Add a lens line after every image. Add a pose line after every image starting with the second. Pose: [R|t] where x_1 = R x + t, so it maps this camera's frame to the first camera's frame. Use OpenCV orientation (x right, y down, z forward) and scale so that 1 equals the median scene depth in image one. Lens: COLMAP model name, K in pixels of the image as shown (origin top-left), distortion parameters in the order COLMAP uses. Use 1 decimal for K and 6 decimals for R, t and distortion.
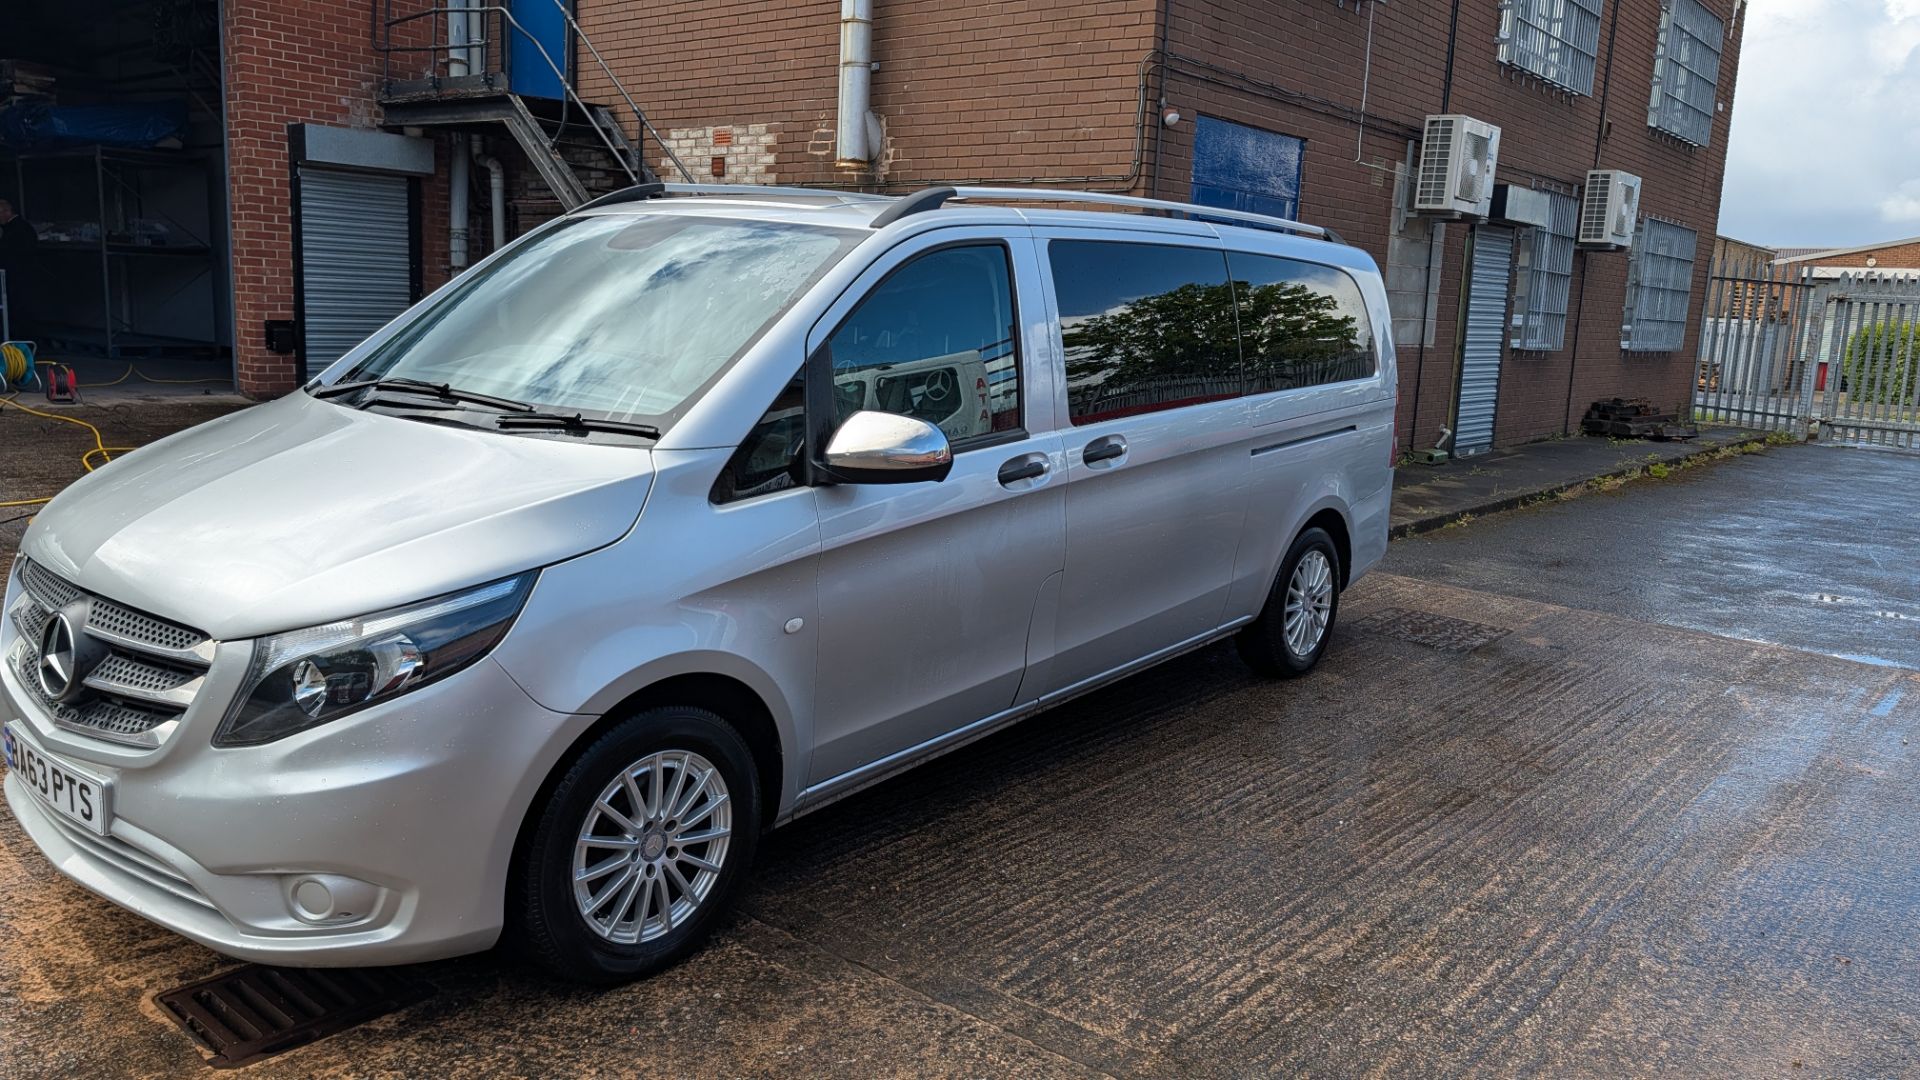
lens RADIAL K [[1395.3, 0, 953.7], [0, 1395.3, 516.9], [0, 0, 1]] dist [0.014458, -0.009096]
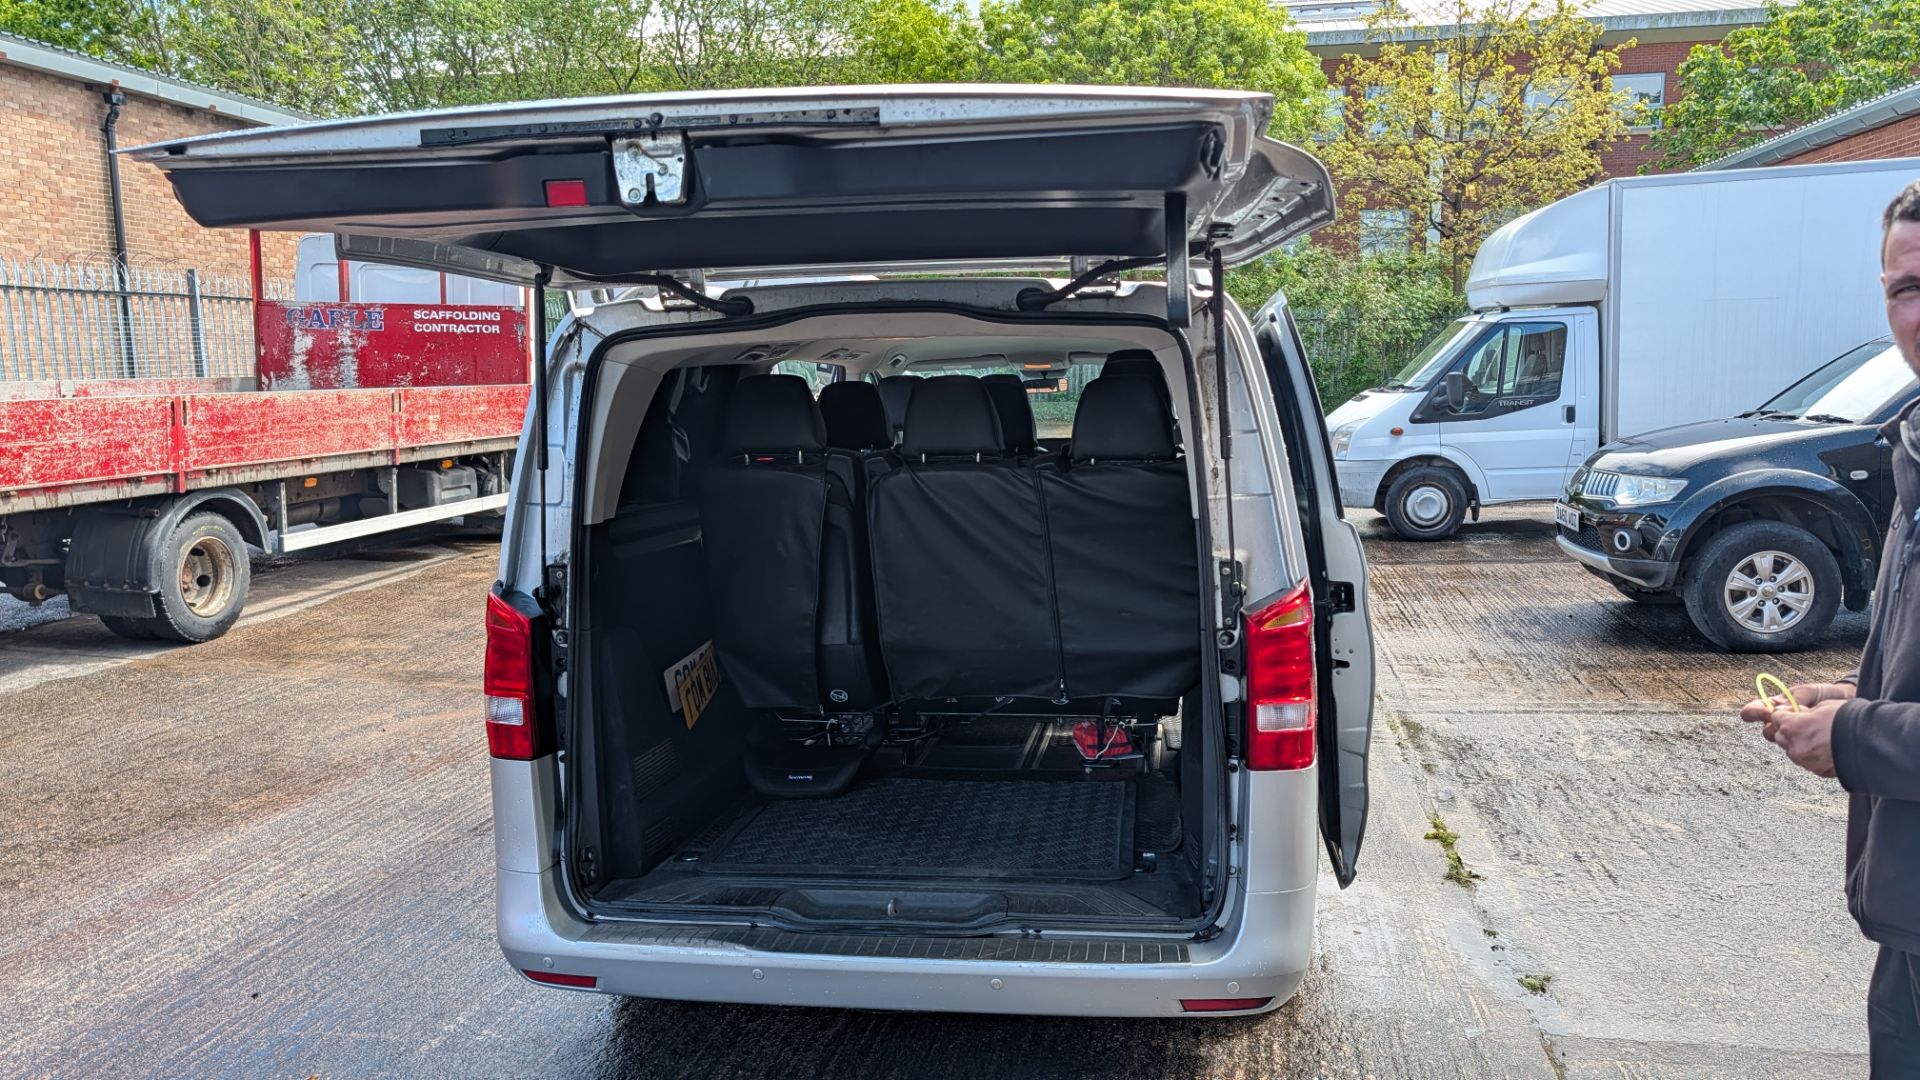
lens RADIAL K [[1395.3, 0, 986.3], [0, 1395.3, 548.5], [0, 0, 1]] dist [0.014458, -0.009096]
pose [[-0.859539, 0.030151, -0.510180, 0.396449], [-0.111343, 0.963232, 0.244512, -0.230133], [0.498794, 0.266973, -0.824579, 1.405448]]
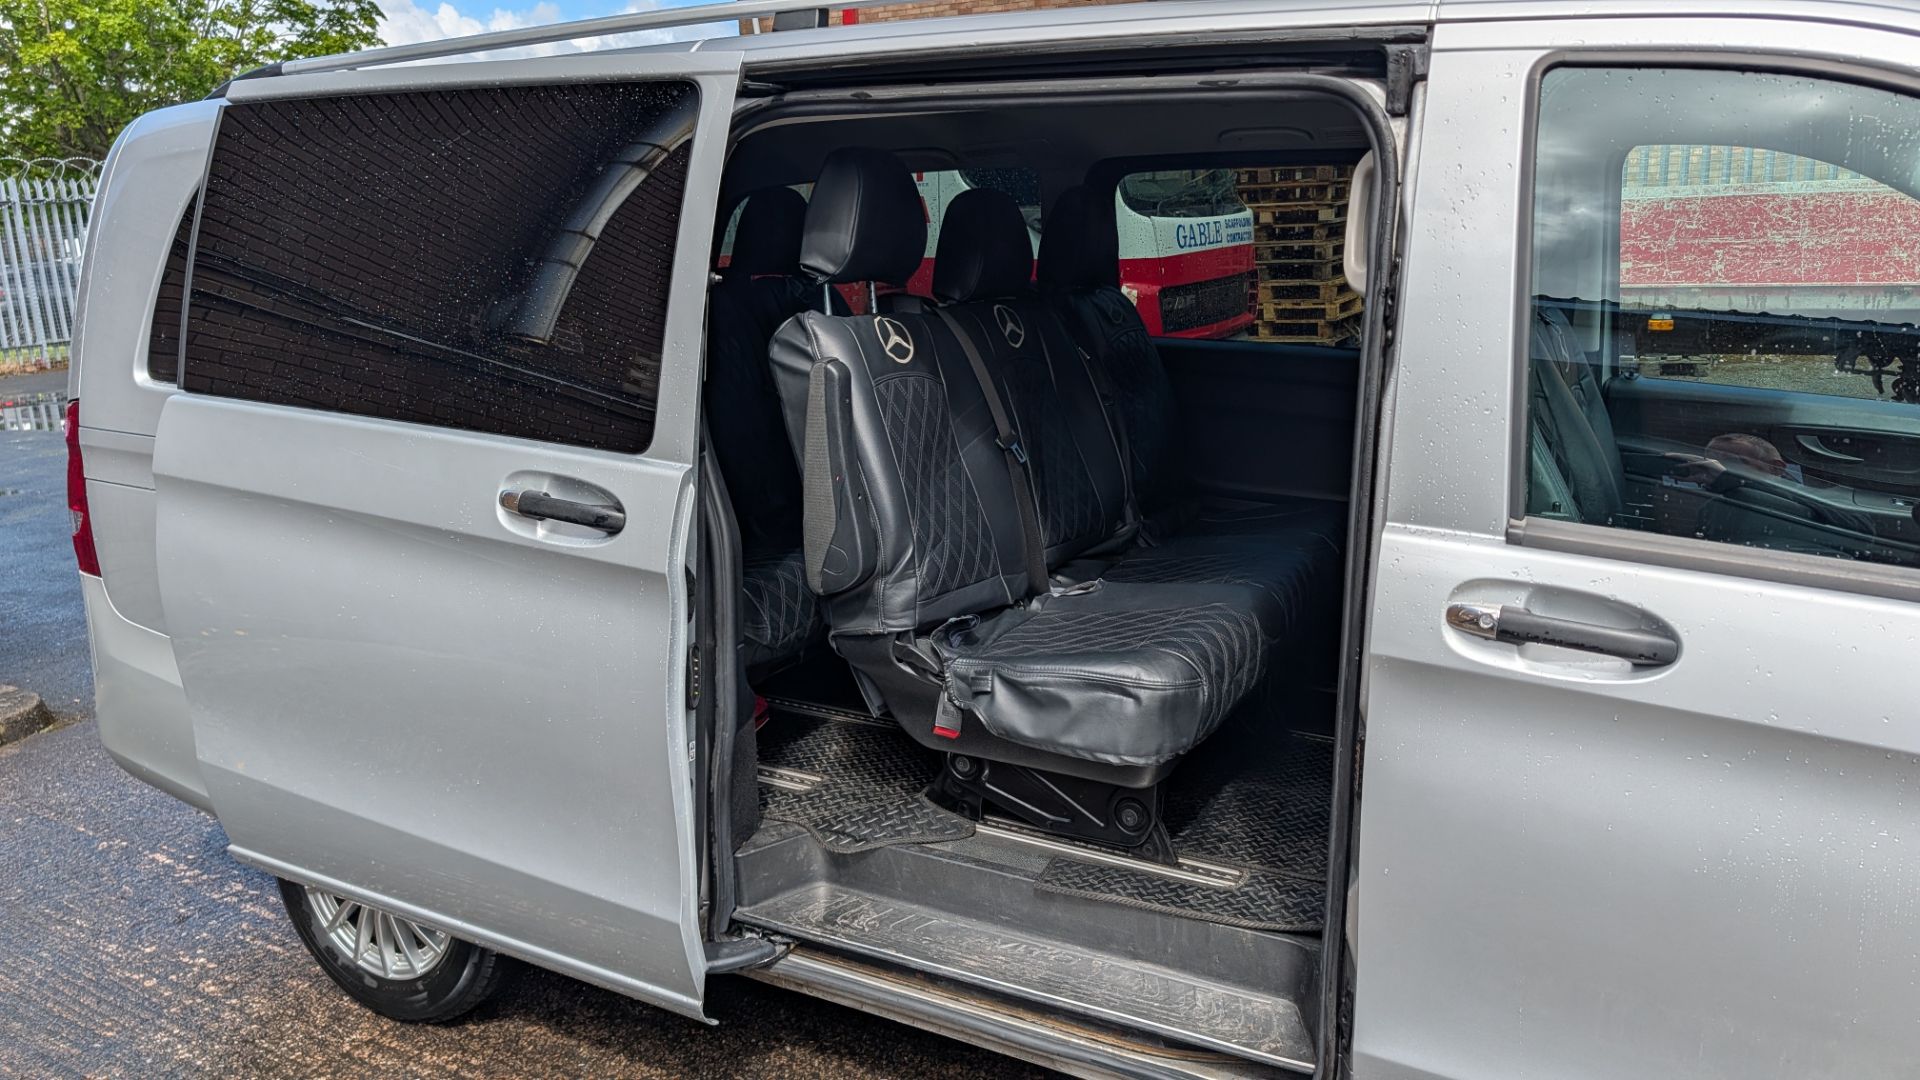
lens RADIAL K [[1395.3, 0, 1030.5], [0, 1395.3, 523.1], [0, 0, 1]] dist [0.014458, -0.009096]
pose [[-0.227380, -0.245608, 0.942324, -0.384184], [0.177655, 0.940970, 0.288122, -0.163595], [-0.957464, 0.232922, -0.170325, 0.896787]]
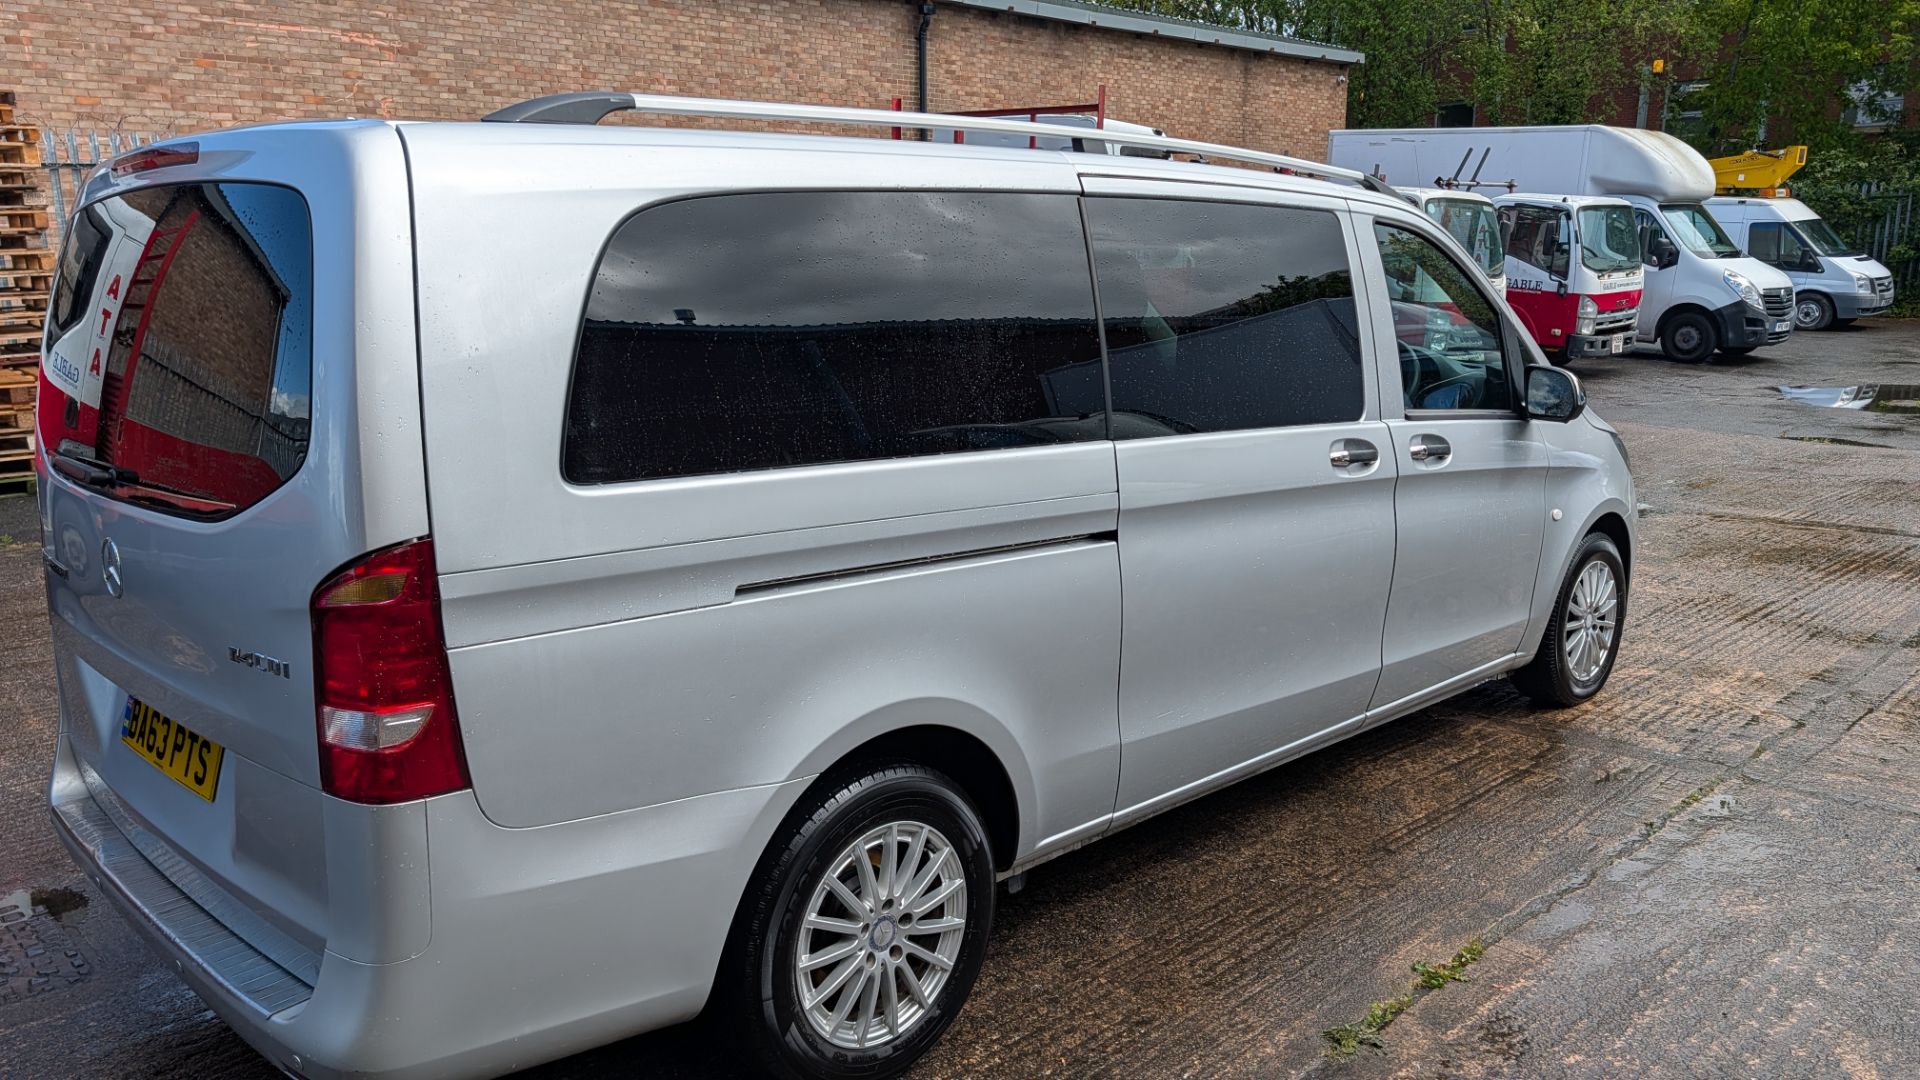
lens RADIAL K [[1395.3, 0, 986.9], [0, 1395.3, 553.7], [0, 0, 1]] dist [0.014458, -0.009096]
pose [[-0.994826, -0.058723, 0.082908, -0.050057], [-0.024228, 0.929617, 0.367731, -0.238641], [-0.098667, 0.363820, -0.926229, 1.368985]]
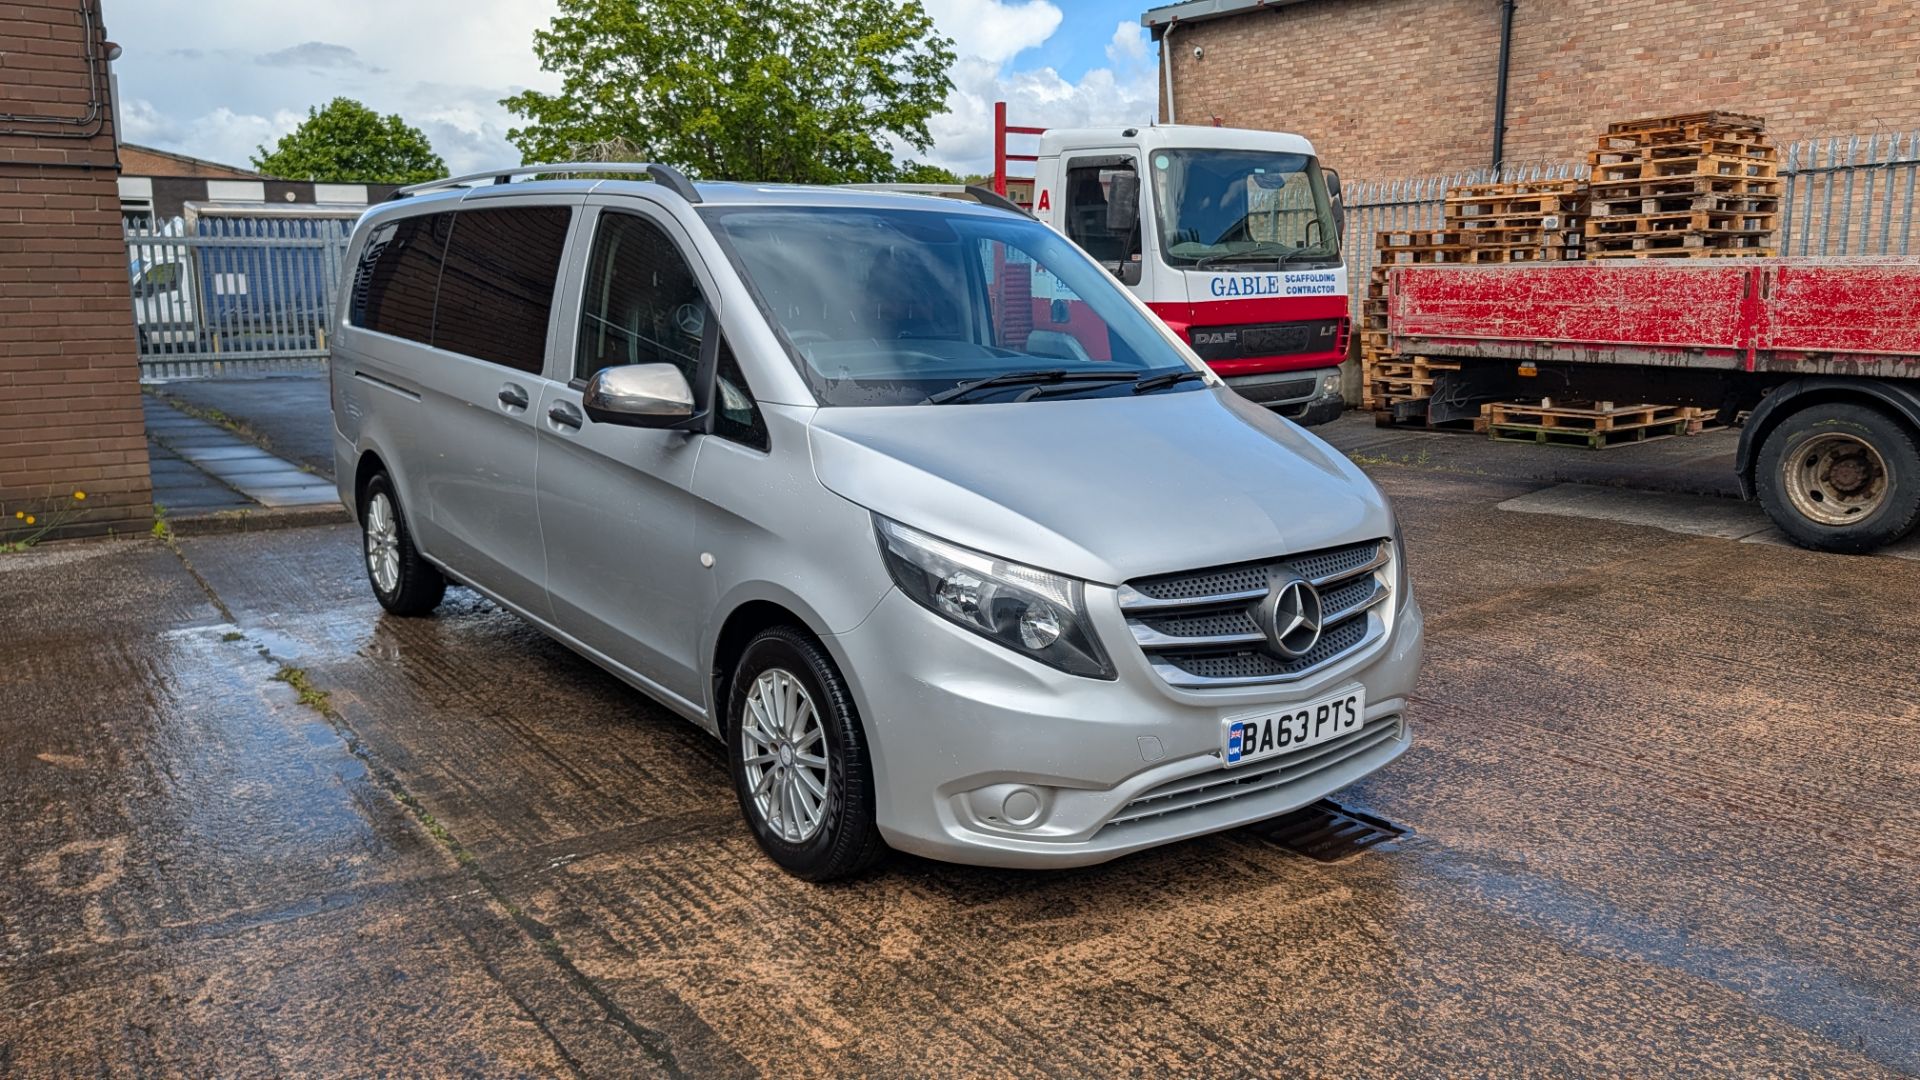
lens RADIAL K [[1395.3, 0, 986.0], [0, 1395.3, 522.6], [0, 0, 1]] dist [0.014458, -0.009096]
pose [[0.212797, -0.217359, 0.952613, -0.786679], [0.169477, 0.968376, 0.183098, -0.101706], [-0.962286, 0.122484, 0.242905, 0.428716]]
